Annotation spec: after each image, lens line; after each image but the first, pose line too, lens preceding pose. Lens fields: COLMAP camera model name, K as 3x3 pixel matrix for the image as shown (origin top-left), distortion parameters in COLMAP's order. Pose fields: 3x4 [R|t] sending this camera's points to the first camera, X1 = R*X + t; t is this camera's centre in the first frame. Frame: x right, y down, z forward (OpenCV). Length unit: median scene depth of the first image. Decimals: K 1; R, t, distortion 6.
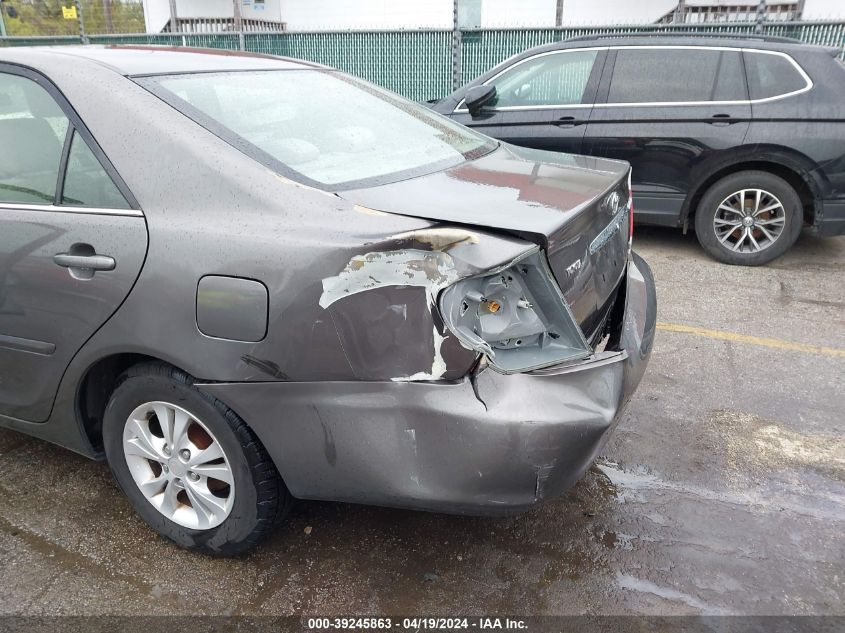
lens RADIAL K [[676.0, 0, 422.5], [0, 676.0, 316.5], [0, 0, 1]] dist [0.073877, -0.082257]
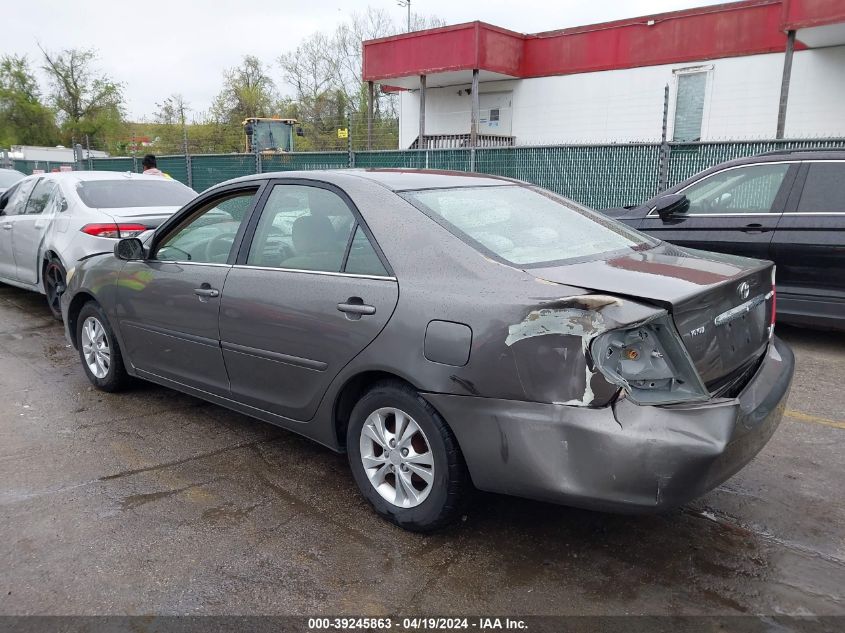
lens RADIAL K [[676.0, 0, 422.5], [0, 676.0, 316.5], [0, 0, 1]] dist [0.073877, -0.082257]
pose [[0.950471, 0.067873, -0.303311, 0.110782], [-0.110352, 0.985979, -0.125170, 0.124561], [0.290562, 0.152442, 0.944635, -0.412720]]
